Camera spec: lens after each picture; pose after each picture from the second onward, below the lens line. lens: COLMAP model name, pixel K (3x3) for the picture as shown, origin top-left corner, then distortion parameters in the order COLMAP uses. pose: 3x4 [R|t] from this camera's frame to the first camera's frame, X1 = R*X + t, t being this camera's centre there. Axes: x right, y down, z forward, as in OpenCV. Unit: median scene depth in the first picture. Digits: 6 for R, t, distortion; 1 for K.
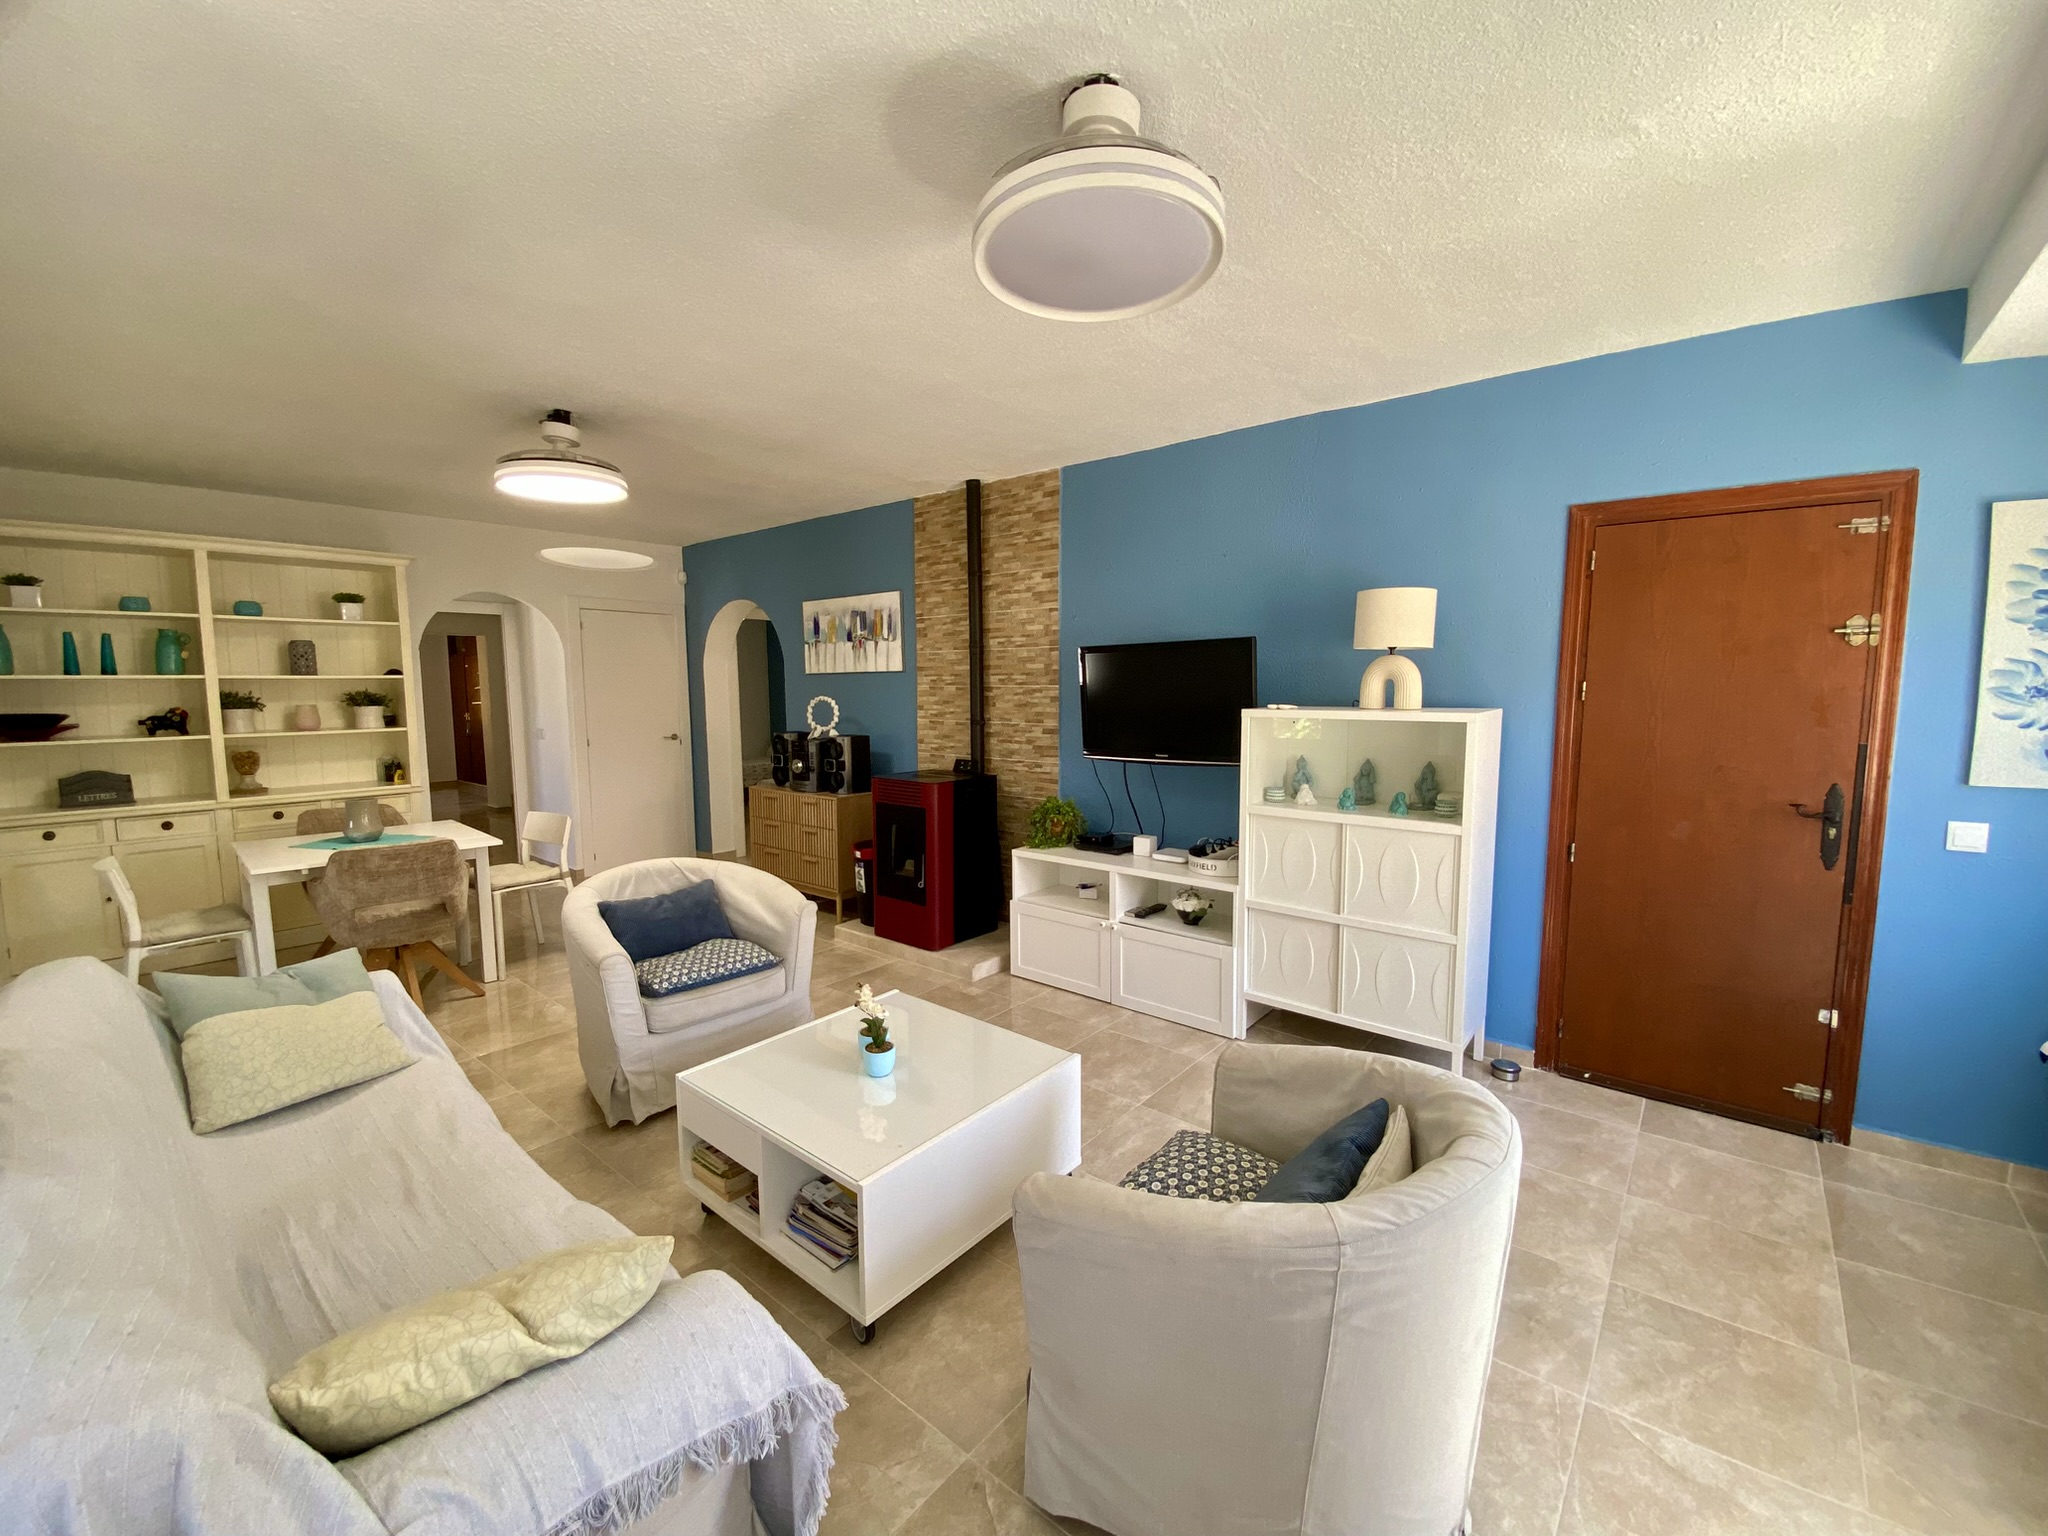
lens RADIAL K [[822.8, 0, 1013.5], [0, 822.8, 781.3], [0, 0, 1]] dist [0.048727, -0.041784]
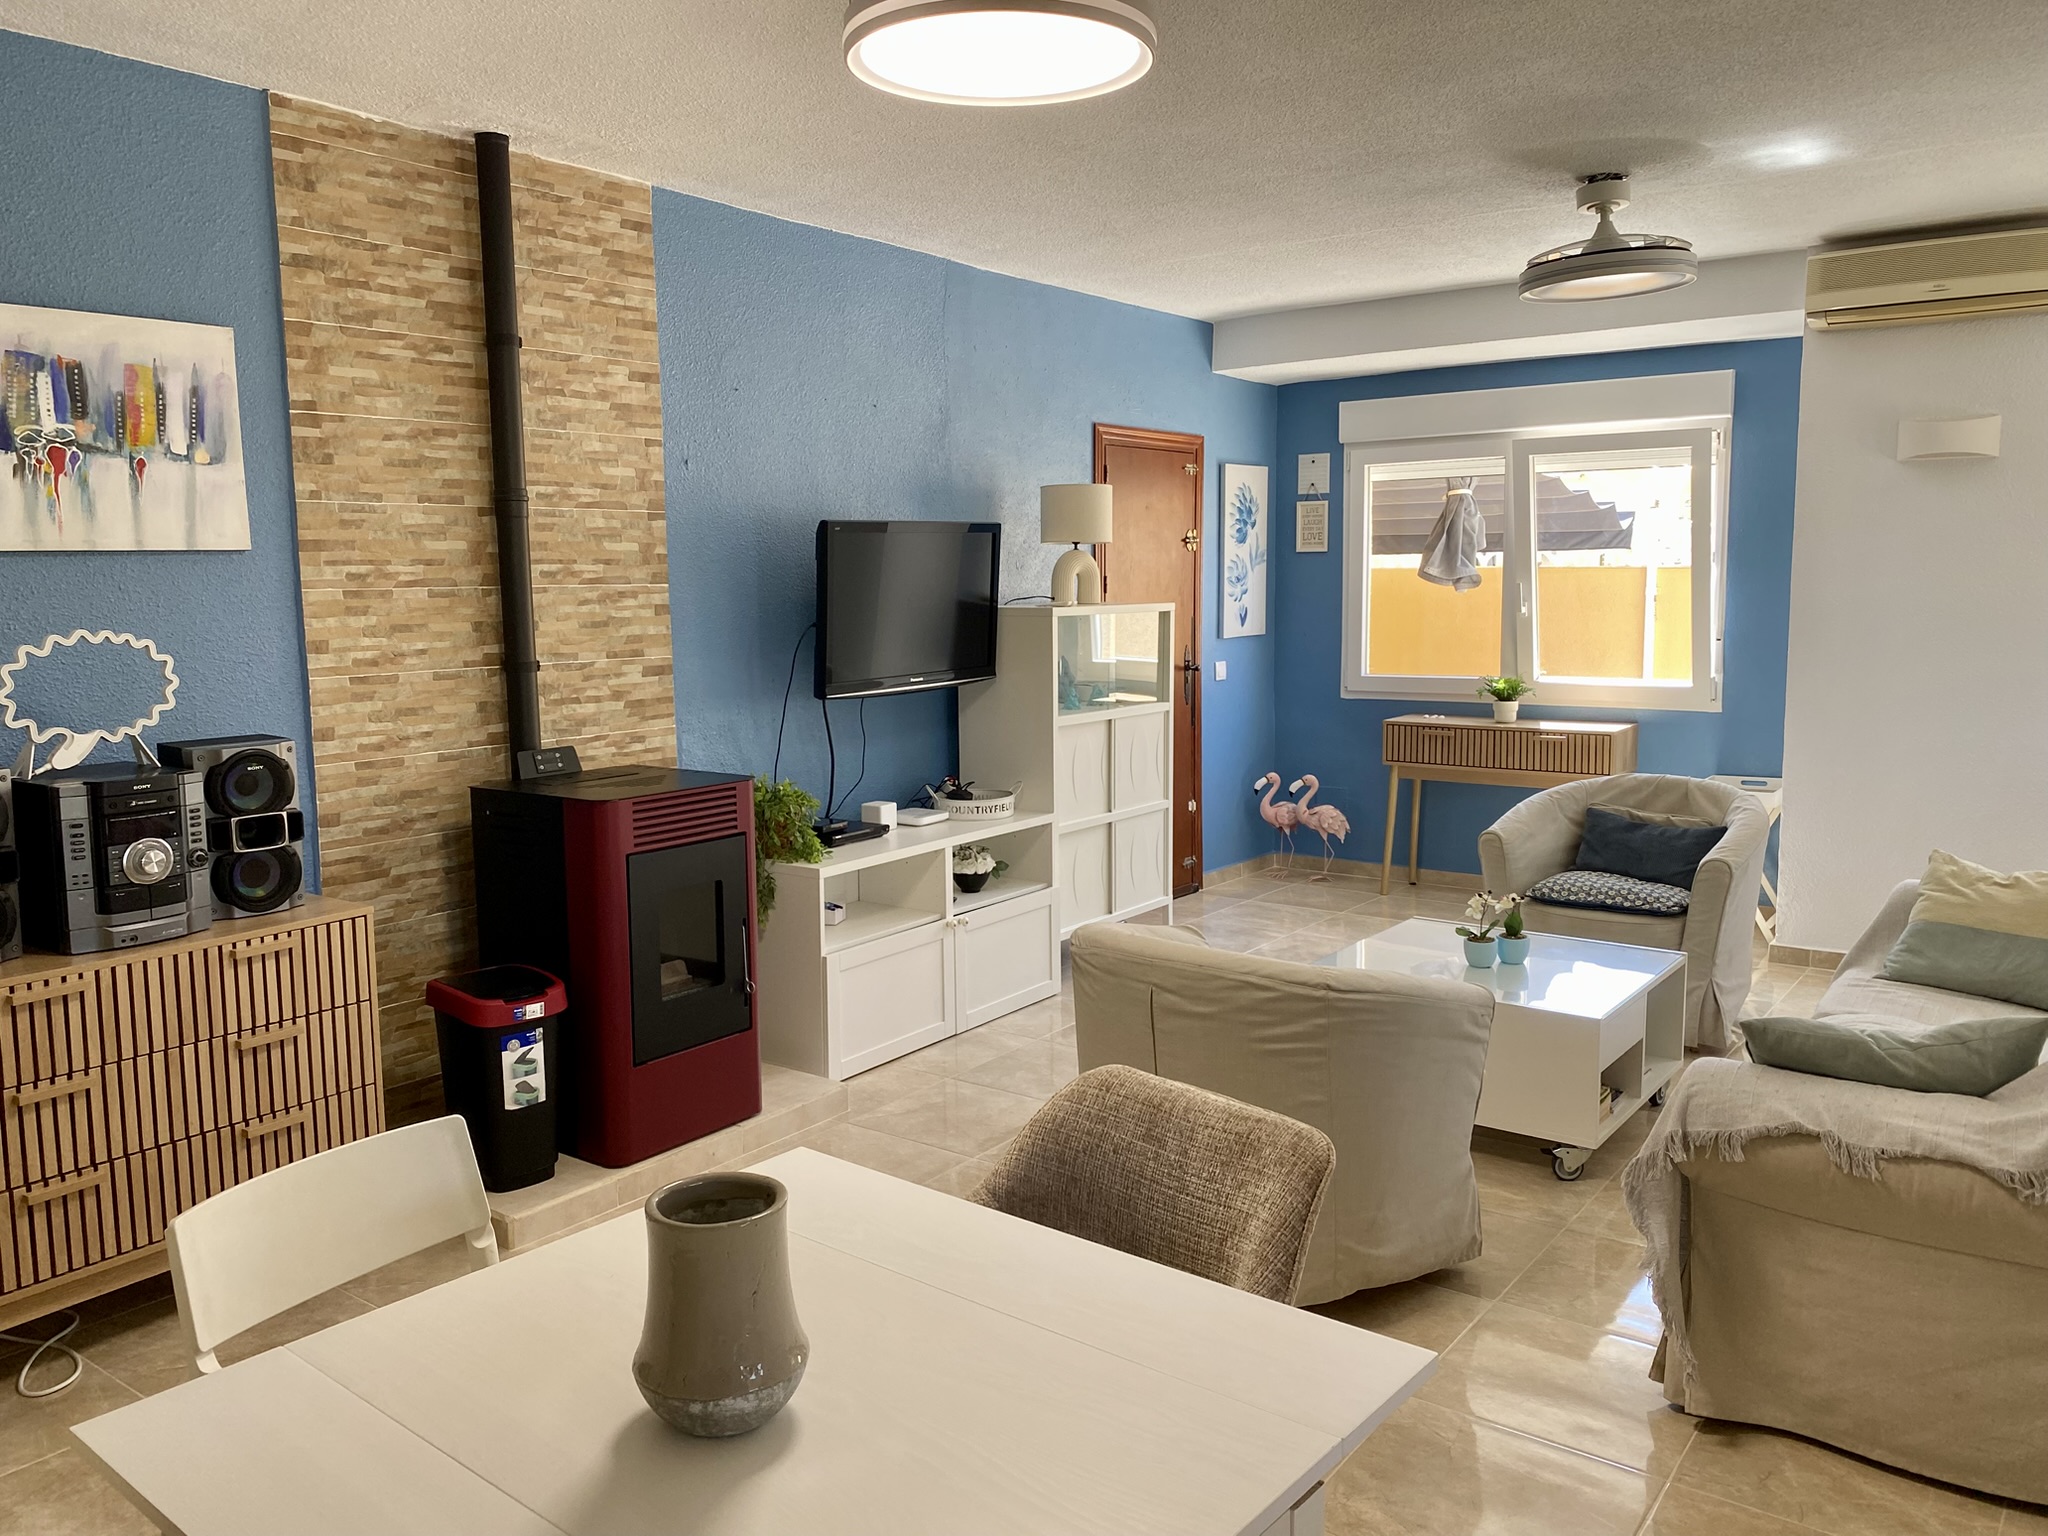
lens RADIAL K [[1523.0, 0, 1024.0], [0, 1523.0, 768.0], [0, 0, 1]] dist [0.044285, -0.069701]
pose [[-0.051513, -0.117804, 0.991700, -0.932102], [0.138753, 0.982543, 0.123924, -0.085622], [-0.988986, 0.143985, -0.034268, 0.786953]]
